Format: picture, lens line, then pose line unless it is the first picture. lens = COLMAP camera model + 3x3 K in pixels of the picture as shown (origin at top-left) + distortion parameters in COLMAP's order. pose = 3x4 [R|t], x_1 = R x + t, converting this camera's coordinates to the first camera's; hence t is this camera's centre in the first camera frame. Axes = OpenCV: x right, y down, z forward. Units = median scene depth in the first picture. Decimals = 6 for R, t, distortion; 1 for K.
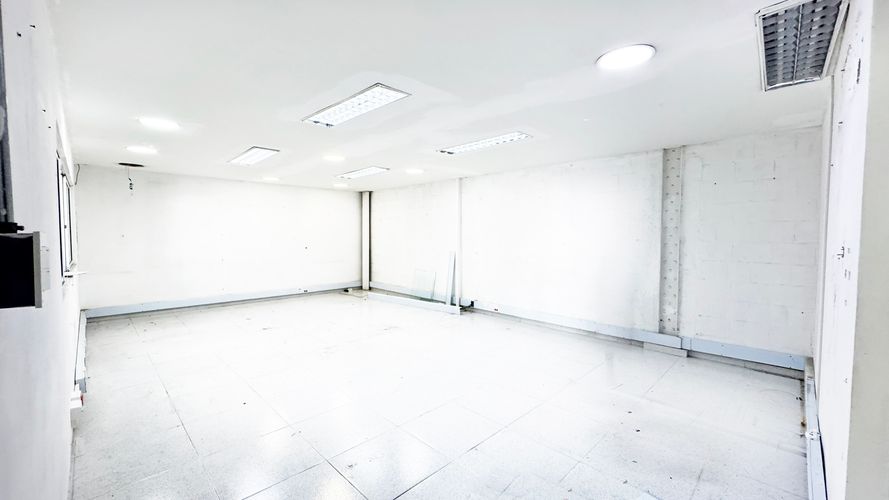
lens RADIAL K [[355.9, 0, 444.5], [0, 355.9, 250.0], [0, 0, 1]] dist [-0.003274, -0.000071]
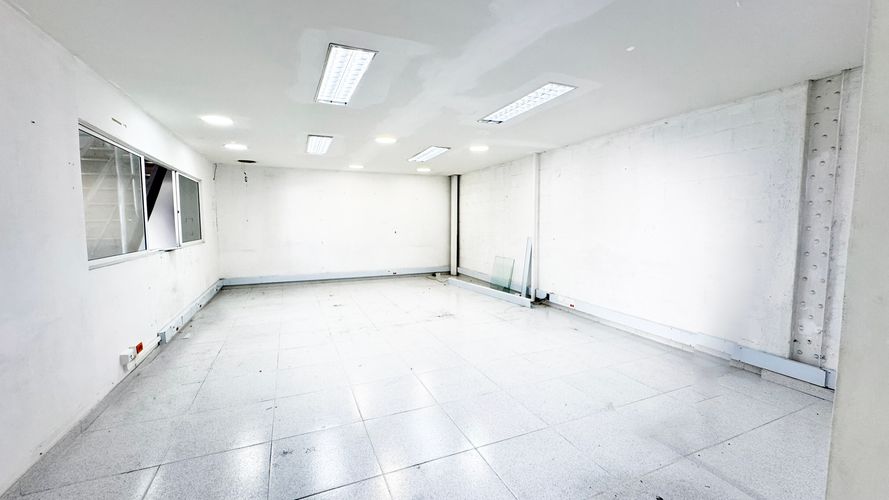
lens RADIAL K [[355.9, 0, 444.5], [0, 355.9, 250.0], [0, 0, 1]] dist [-0.003274, -0.000071]
pose [[0.930819, 0.025122, -0.364617, 0.181934], [-0.012275, 0.999221, 0.037509, 0.007267], [0.365275, -0.030439, 0.930402, 0.108879]]
